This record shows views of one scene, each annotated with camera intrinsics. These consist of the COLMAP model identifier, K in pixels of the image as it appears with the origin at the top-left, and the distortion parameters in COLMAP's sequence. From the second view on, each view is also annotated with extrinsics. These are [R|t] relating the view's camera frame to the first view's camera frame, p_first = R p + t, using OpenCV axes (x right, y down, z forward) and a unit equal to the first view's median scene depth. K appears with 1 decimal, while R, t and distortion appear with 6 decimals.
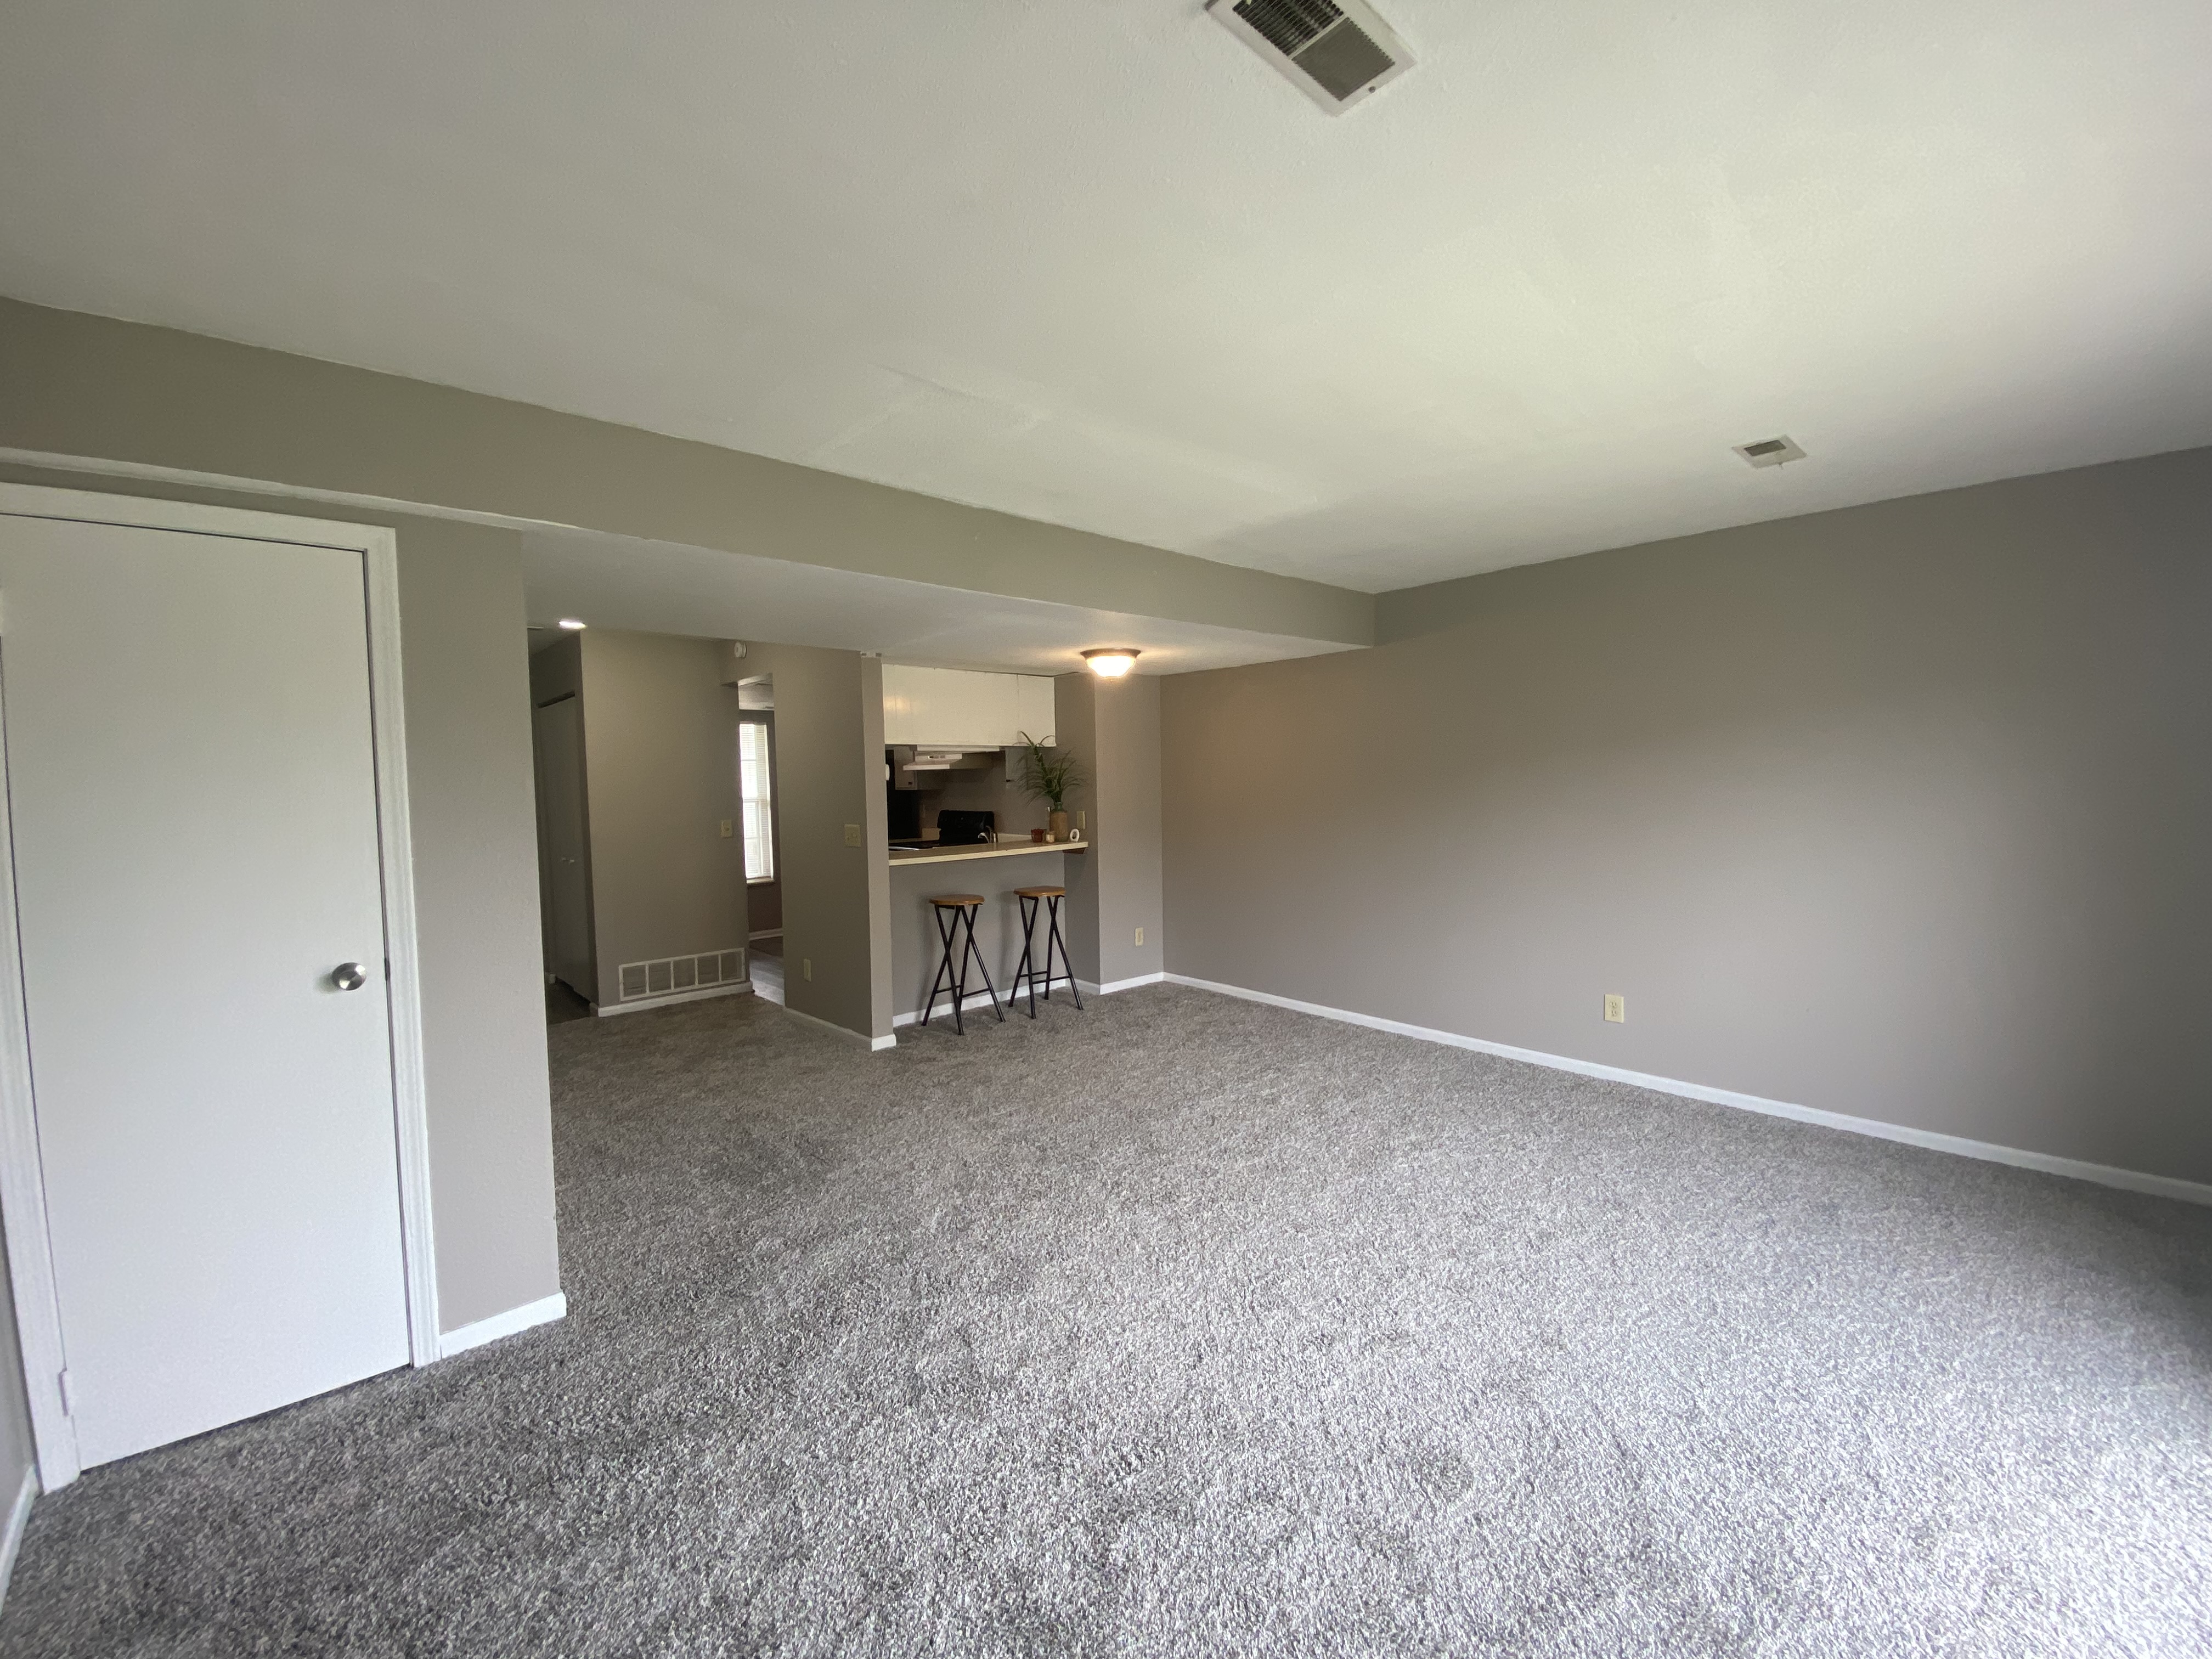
lens RADIAL K [[919.8, 0, 1102.4], [0, 919.8, 823.8], [0, 0, 1]] dist [0.006912, -0.012949]
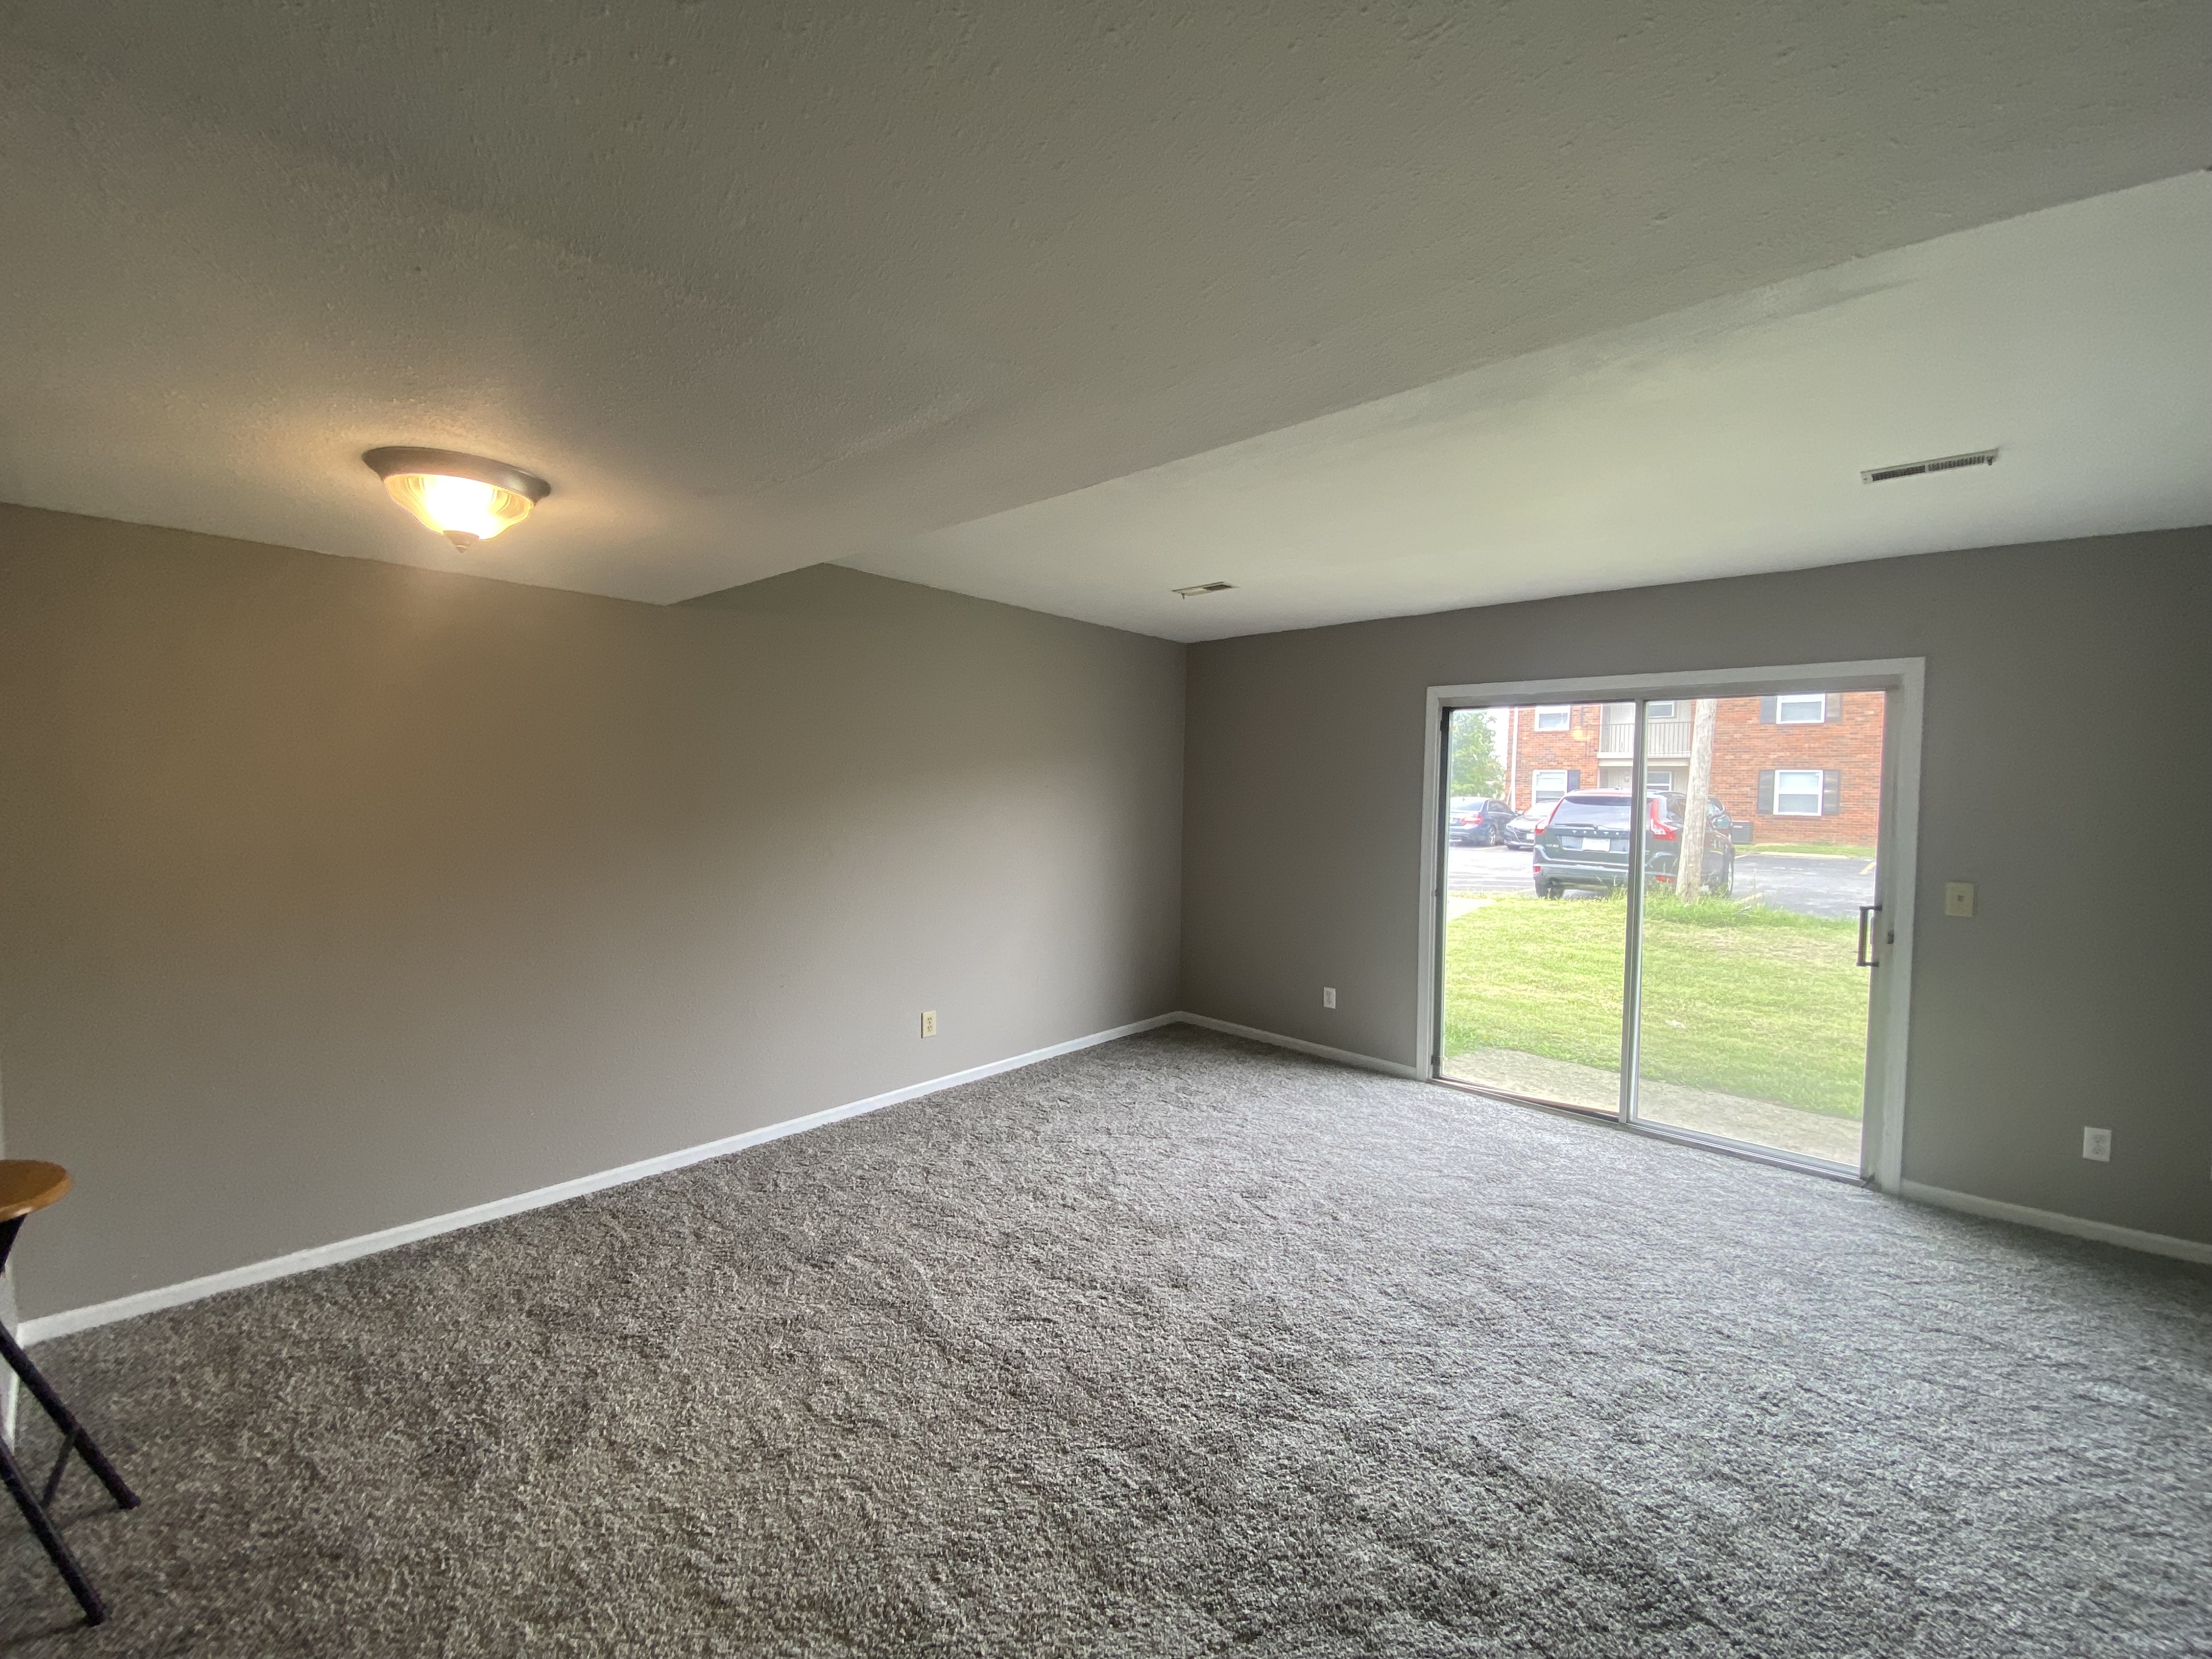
lens RADIAL K [[919.8, 0, 1097.0], [0, 919.8, 820.8], [0, 0, 1]] dist [0.006912, -0.012949]
pose [[-0.098426, -0.025654, 0.994814, -0.514965], [0.037013, 0.998882, 0.029421, -0.054077], [-0.994456, 0.039717, -0.097366, 0.955331]]
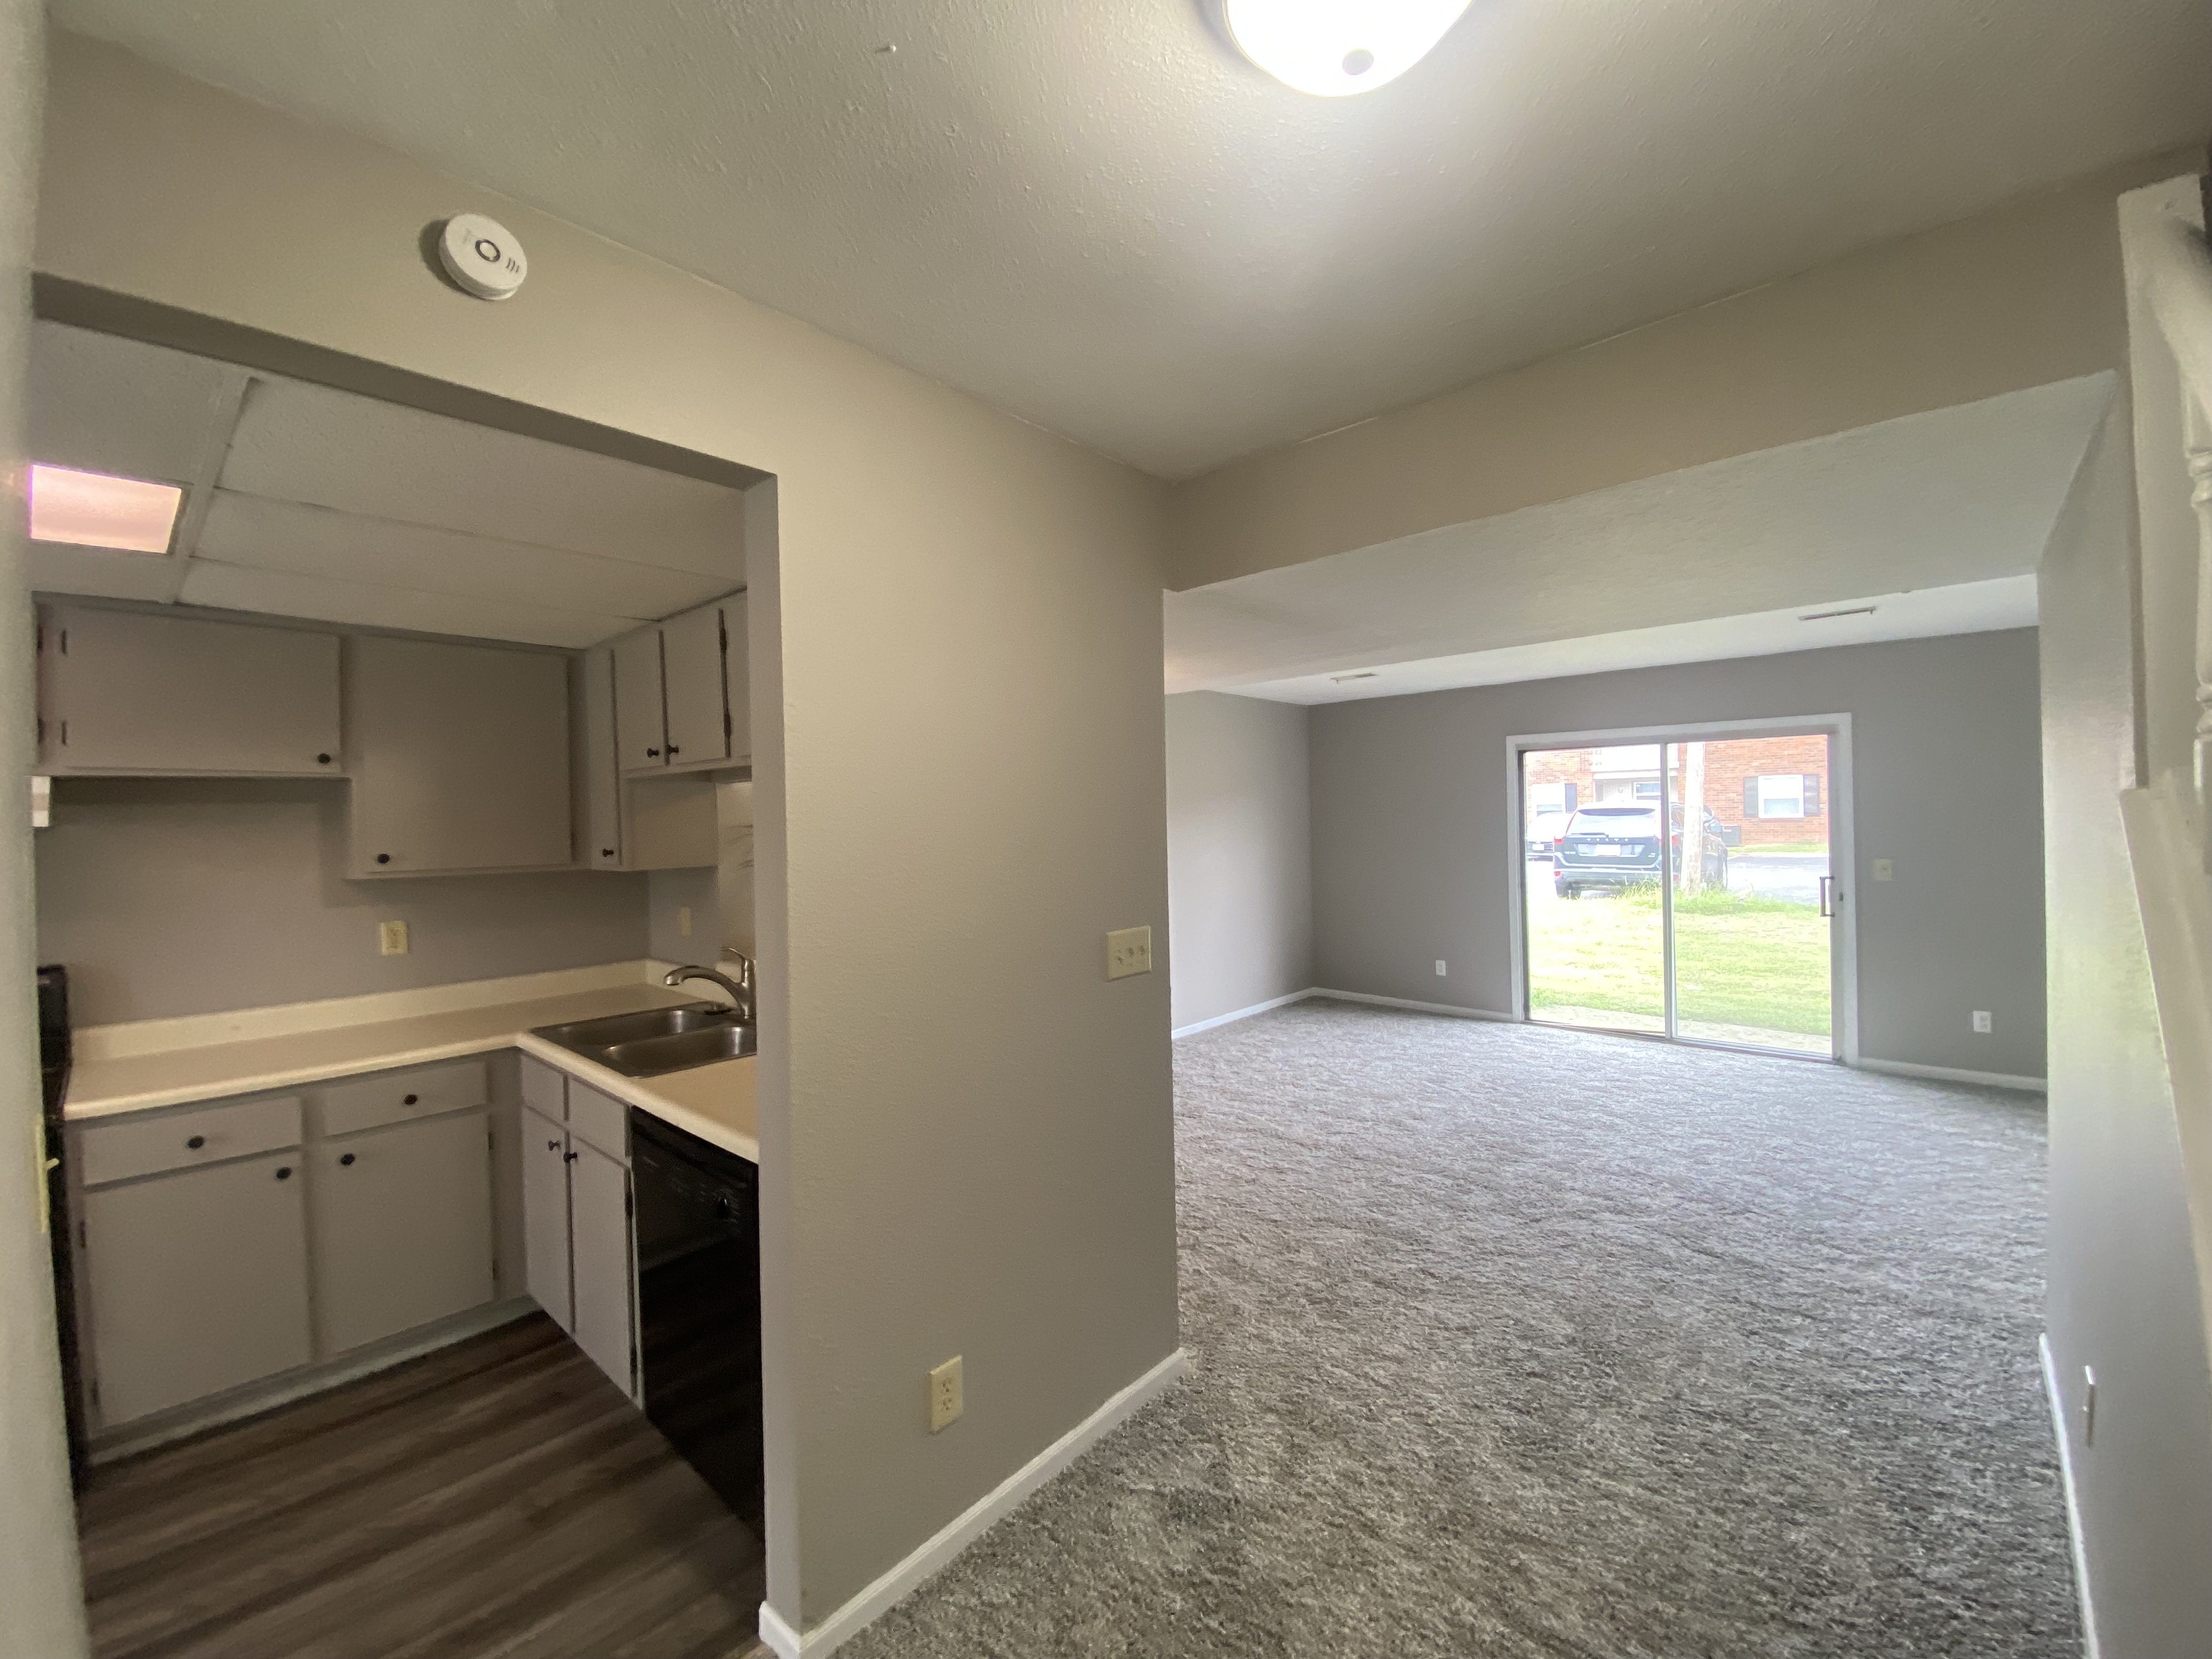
lens RADIAL K [[919.8, 0, 1093.3], [0, 919.8, 816.9], [0, 0, 1]] dist [0.006912, -0.012949]
pose [[-0.105647, 0.013984, 0.994305, -0.929779], [0.074891, 0.997173, -0.006067, -0.076636], [-0.991580, 0.073823, -0.106396, 1.327133]]
